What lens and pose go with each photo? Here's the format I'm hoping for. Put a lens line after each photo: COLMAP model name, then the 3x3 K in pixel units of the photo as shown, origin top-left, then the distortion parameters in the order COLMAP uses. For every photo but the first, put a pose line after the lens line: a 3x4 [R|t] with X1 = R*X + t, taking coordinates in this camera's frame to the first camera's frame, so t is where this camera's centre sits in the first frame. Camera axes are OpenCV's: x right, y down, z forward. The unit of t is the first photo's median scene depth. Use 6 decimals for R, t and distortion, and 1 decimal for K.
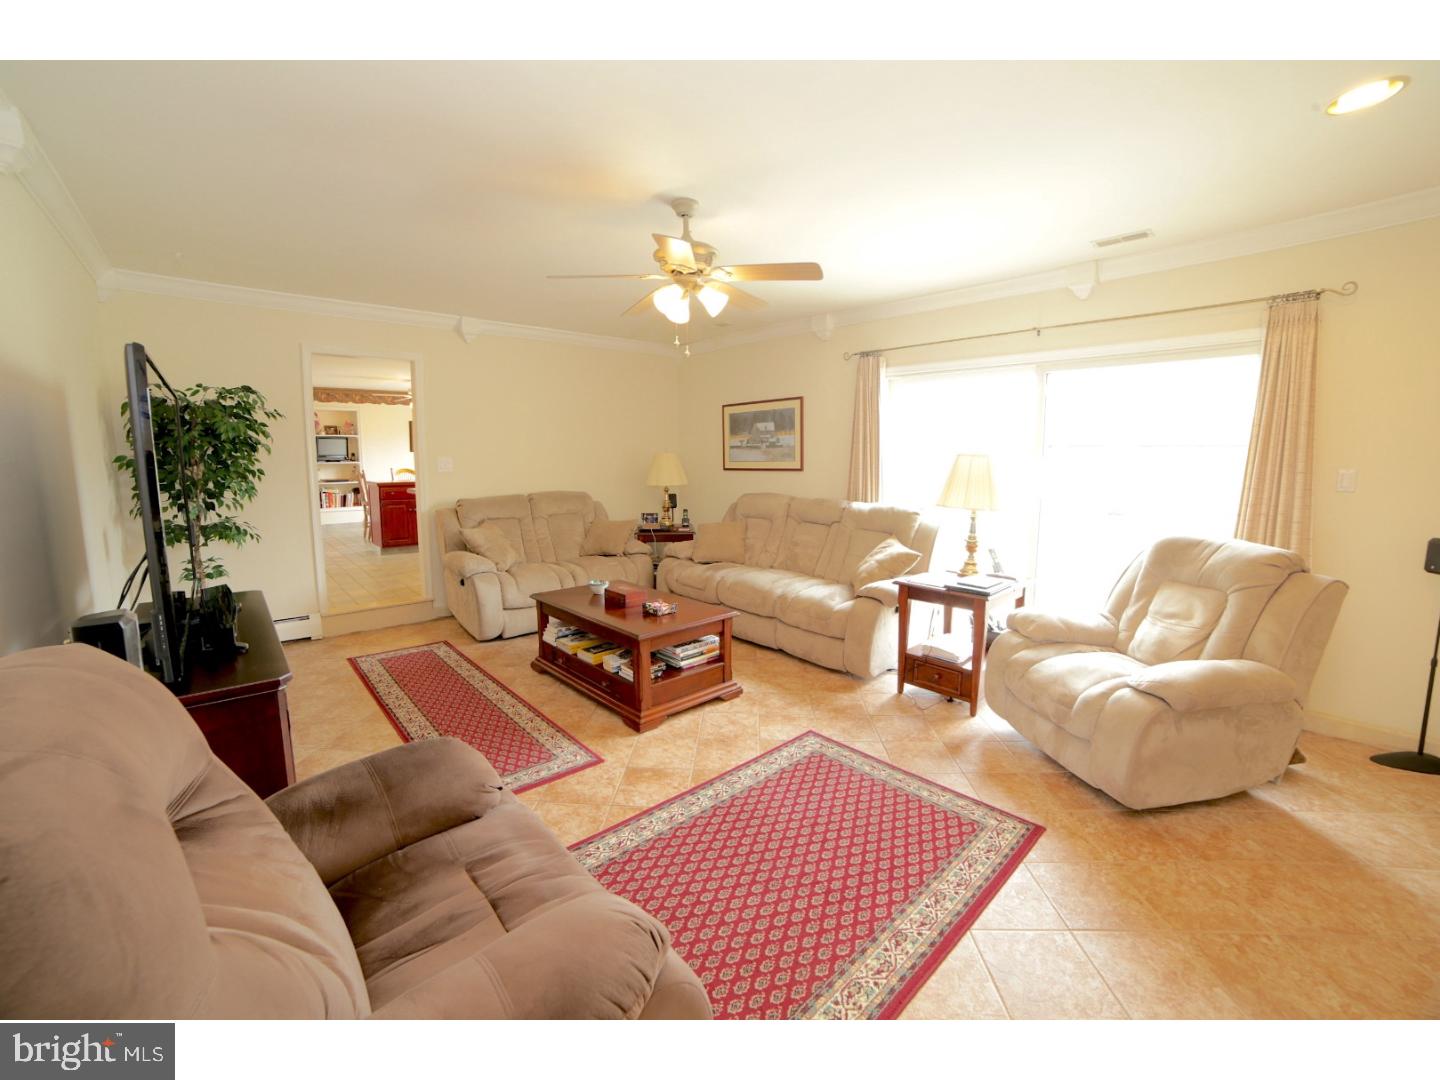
lens RADIAL K [[583.4, 0, 723.3], [0, 583.4, 526.5], [0, 0, 1]] dist [-0.108748, 0.035457]
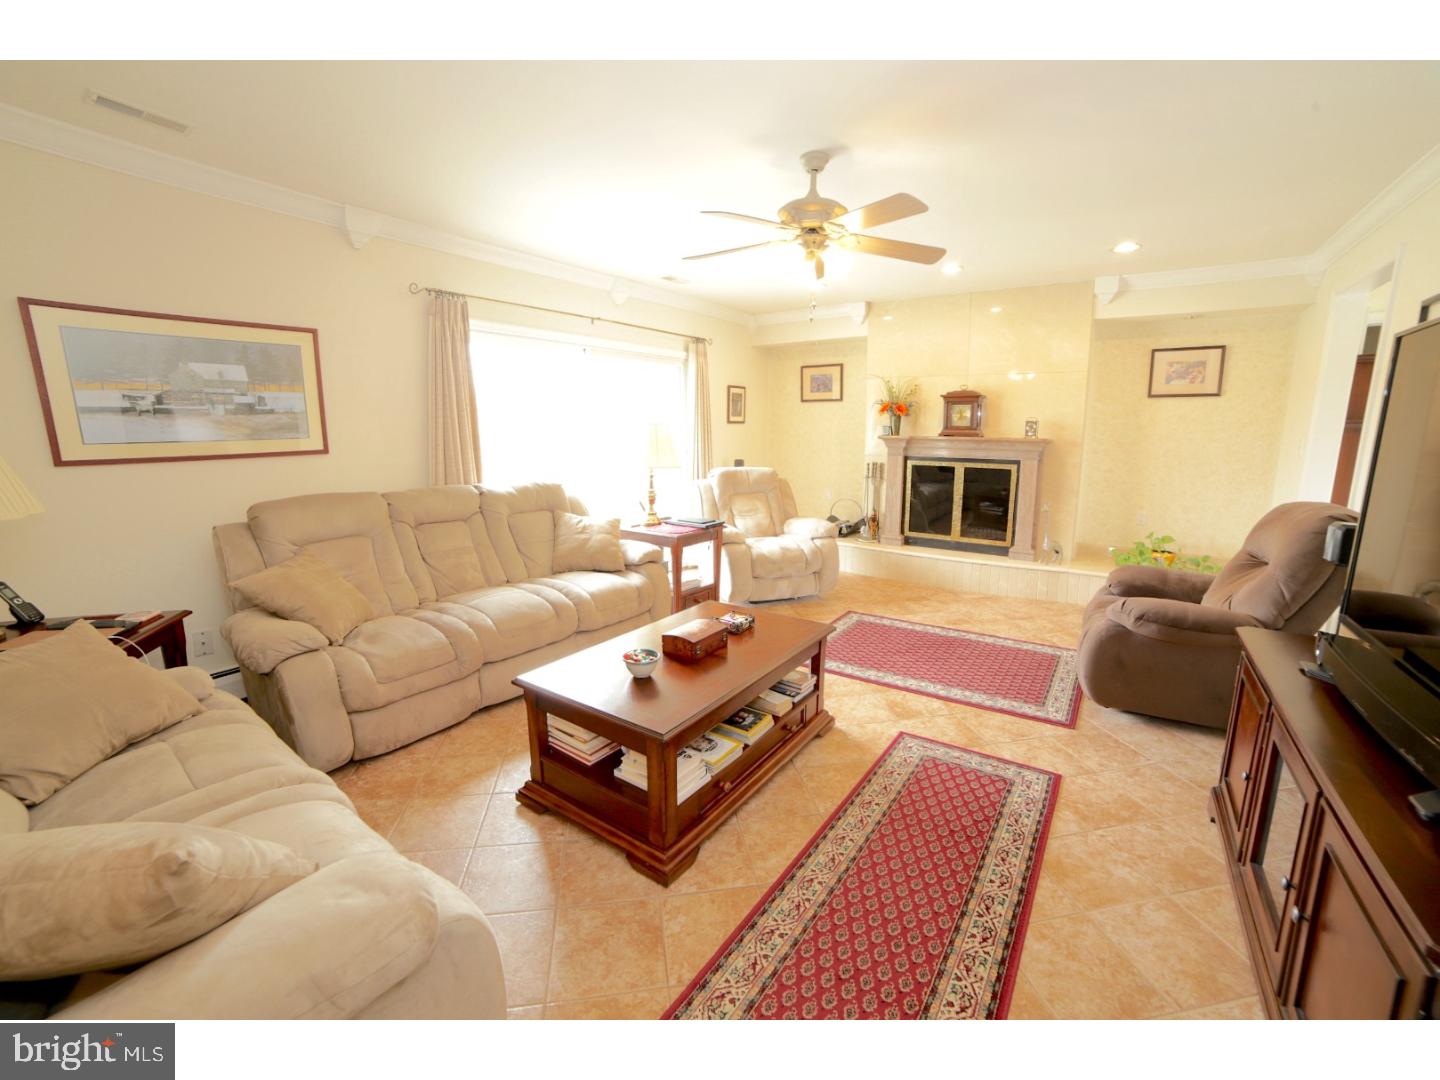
lens RADIAL K [[583.4, 0, 723.3], [0, 583.4, 526.5], [0, 0, 1]] dist [-0.108748, 0.035457]
pose [[-0.205042, -0.165878, 0.964594, -0.867670], [0.114019, 0.974776, 0.191865, -0.140814], [-0.972089, 0.149322, -0.180956, 1.178965]]
